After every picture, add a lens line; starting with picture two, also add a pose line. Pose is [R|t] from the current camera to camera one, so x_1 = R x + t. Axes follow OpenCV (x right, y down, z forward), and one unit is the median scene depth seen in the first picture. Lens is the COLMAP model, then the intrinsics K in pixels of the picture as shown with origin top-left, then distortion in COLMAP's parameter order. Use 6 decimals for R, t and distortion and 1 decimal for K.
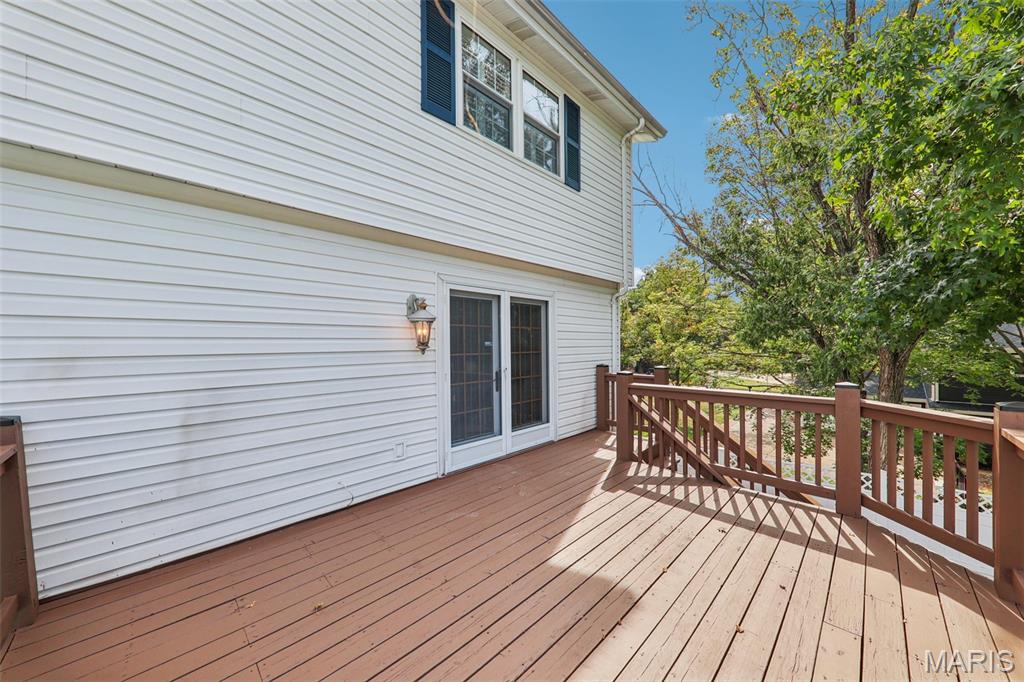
lens RADIAL K [[357.5, 0, 513.9], [0, 357.5, 341.8], [0, 0, 1]] dist [-0.001658, -0.000331]
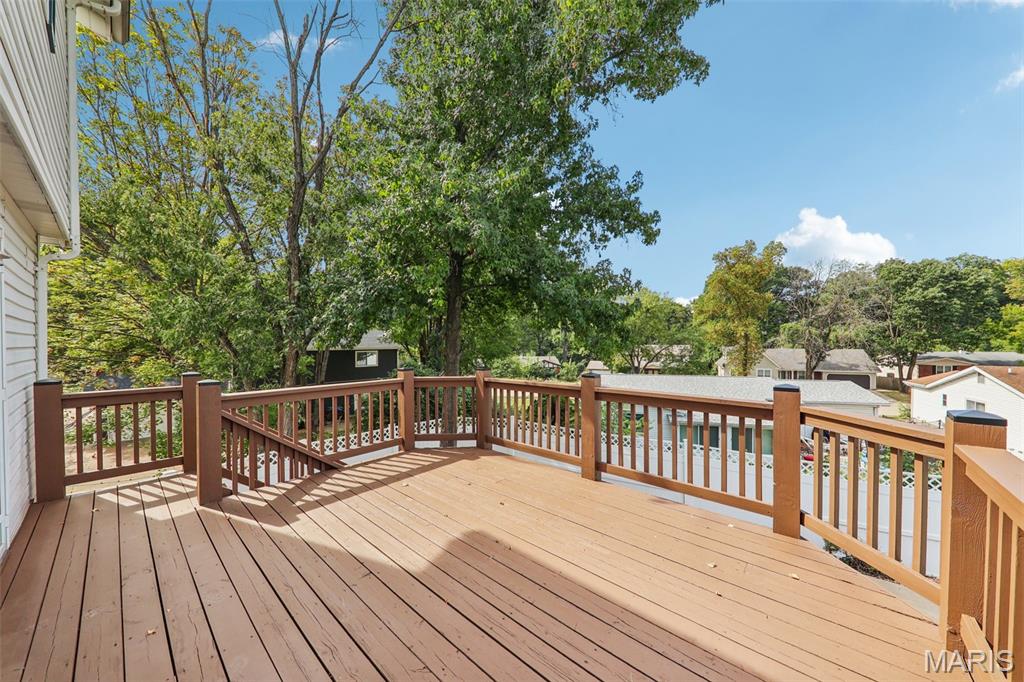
lens RADIAL K [[357.5, 0, 513.9], [0, 357.5, 341.8], [0, 0, 1]] dist [-0.001658, -0.000331]
pose [[-0.063681, 0.004337, 0.997961, -0.573516], [0.003819, 0.999984, -0.004102, 0.013975], [-0.997963, 0.003550, -0.063697, 0.544361]]
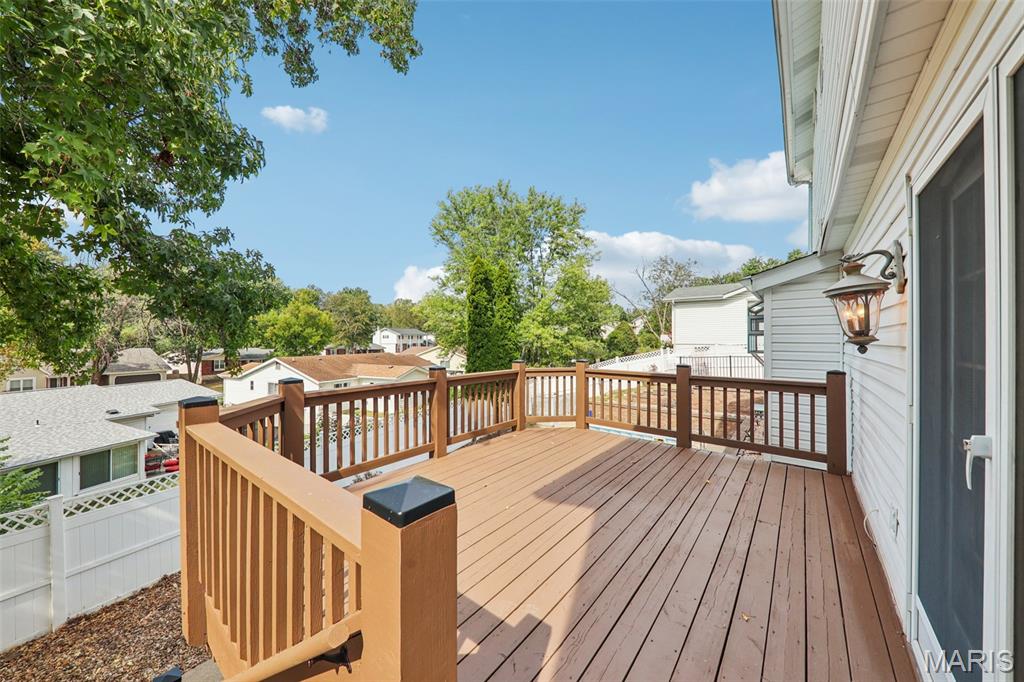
lens RADIAL K [[357.5, 0, 513.9], [0, 357.5, 341.8], [0, 0, 1]] dist [-0.001658, -0.000331]
pose [[-0.993265, 0.008753, -0.115535, 0.353415], [0.007571, 0.999915, 0.010657, 0.007913], [0.115618, 0.009711, -0.993246, 1.501913]]
